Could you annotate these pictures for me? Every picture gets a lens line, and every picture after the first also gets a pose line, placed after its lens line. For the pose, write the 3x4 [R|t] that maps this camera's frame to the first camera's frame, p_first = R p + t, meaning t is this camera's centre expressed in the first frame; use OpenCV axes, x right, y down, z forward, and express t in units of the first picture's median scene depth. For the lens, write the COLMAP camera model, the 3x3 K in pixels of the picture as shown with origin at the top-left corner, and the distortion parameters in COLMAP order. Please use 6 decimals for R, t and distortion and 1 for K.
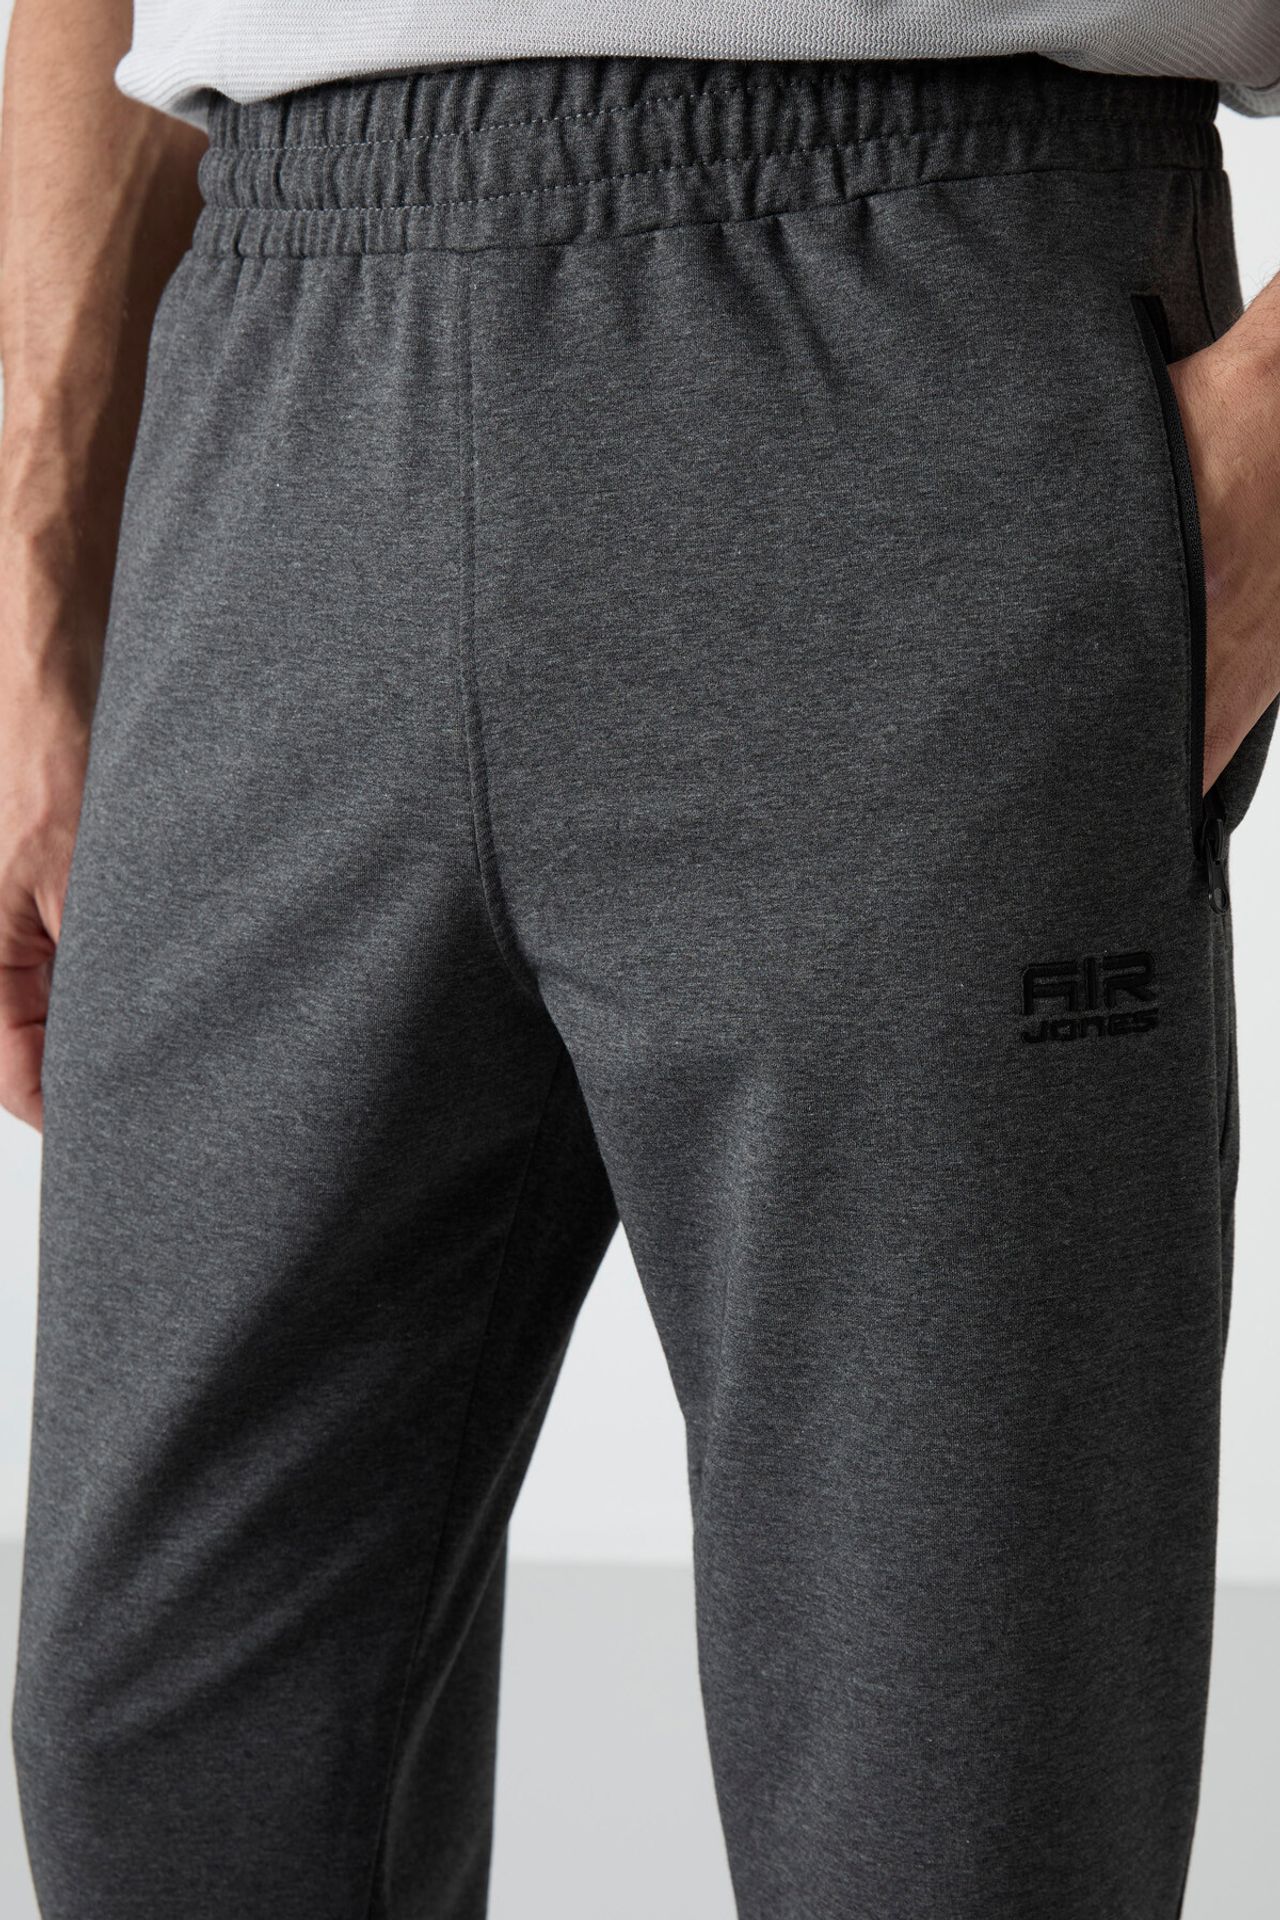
lens RADIAL K [[3068.0, 0, 640.0], [0, 3068.0, 960.0], [0, 0, 1]] dist [-0.008892, 0.031680]
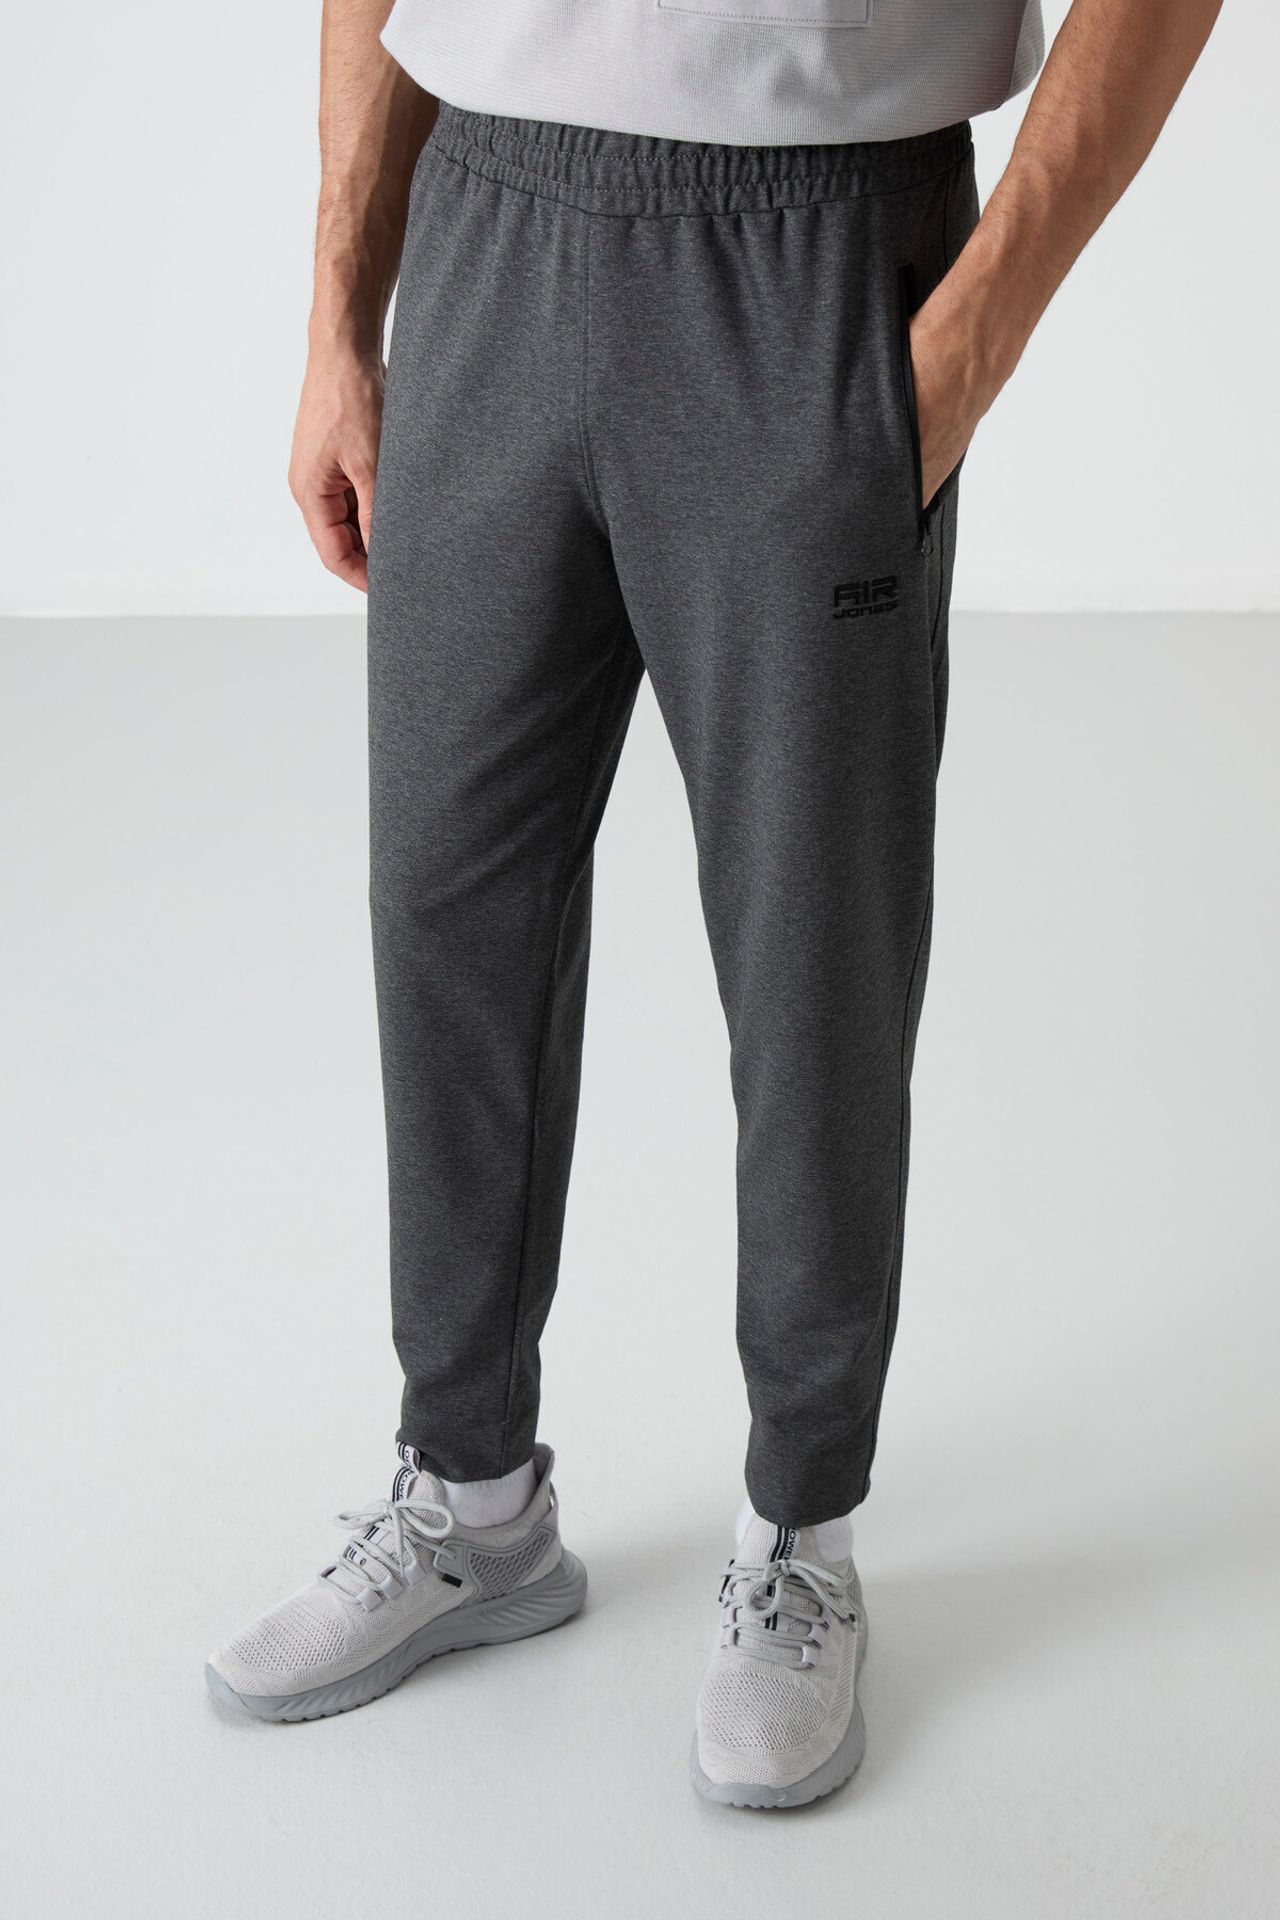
lens RADIAL K [[3838.5, 0, 640.0], [0, 3838.5, 960.0], [0, 0, 1]] dist [0.004512, 0.022000]
pose [[0.999460, 0.032664, -0.003605, 0.003531], [-0.029147, 0.931766, 0.361888, -0.707083], [0.015180, -0.361588, 0.932215, -1.592640]]
